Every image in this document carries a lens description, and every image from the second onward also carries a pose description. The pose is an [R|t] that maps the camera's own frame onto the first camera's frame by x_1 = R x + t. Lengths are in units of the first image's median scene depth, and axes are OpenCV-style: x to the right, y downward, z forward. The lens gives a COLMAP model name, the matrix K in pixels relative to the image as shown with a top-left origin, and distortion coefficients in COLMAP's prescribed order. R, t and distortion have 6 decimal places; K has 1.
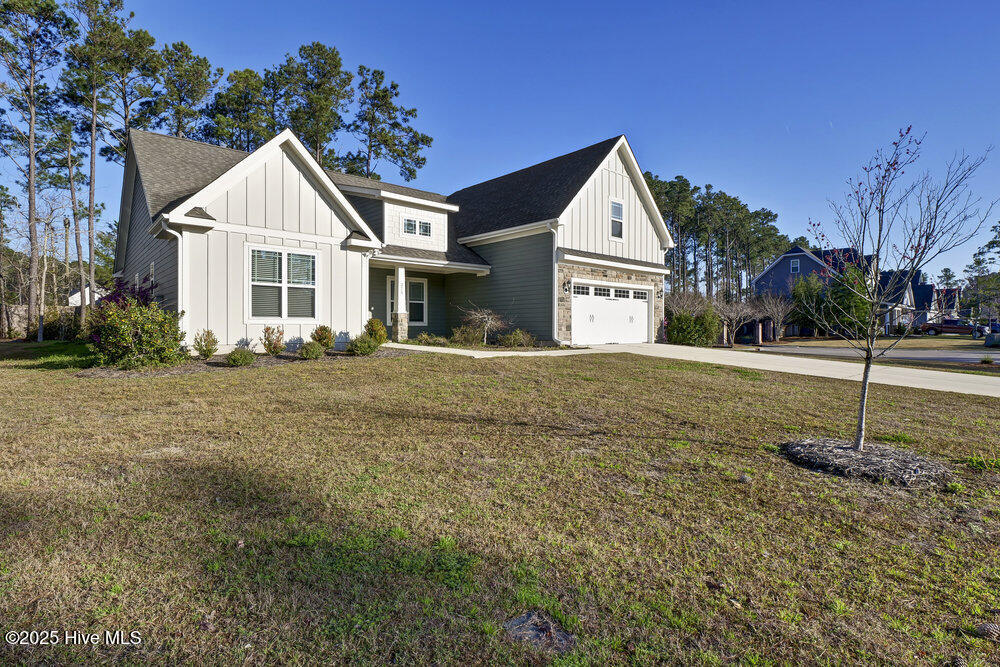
lens RADIAL K [[474.8, 0, 500.0], [0, 474.8, 333.5], [0, 0, 1]] dist [-0.002445, -0.000409]
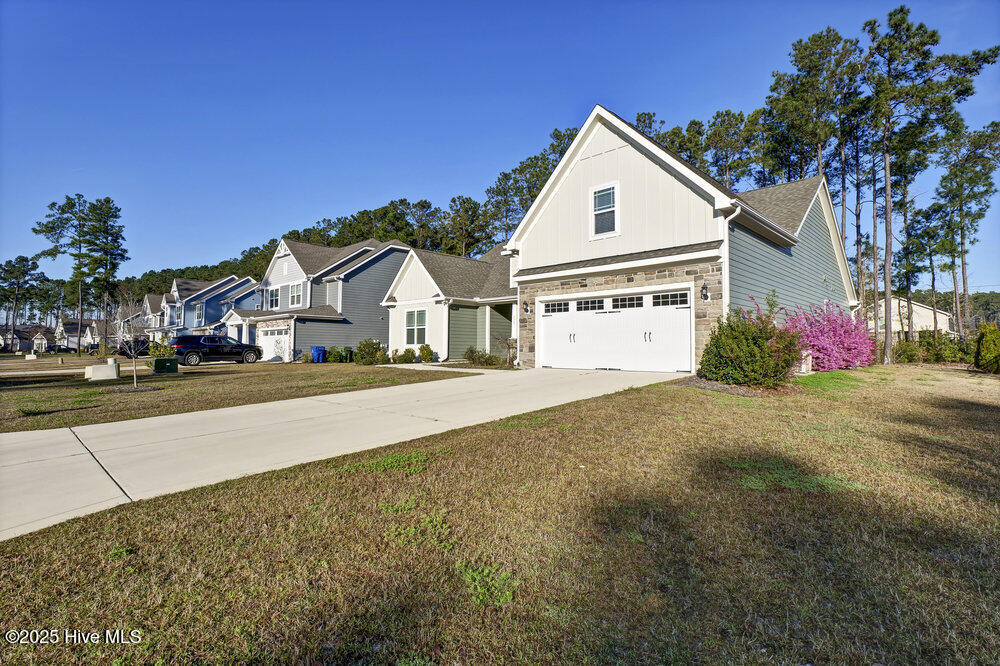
lens RADIAL K [[474.8, 0, 500.0], [0, 474.8, 333.0], [0, 0, 1]] dist [-0.002445, -0.000409]
pose [[0.089201, -0.044374, -0.995025, 1.019346], [-0.025496, 0.998578, -0.046818, 0.002596], [0.995687, 0.029545, 0.087943, 0.782225]]
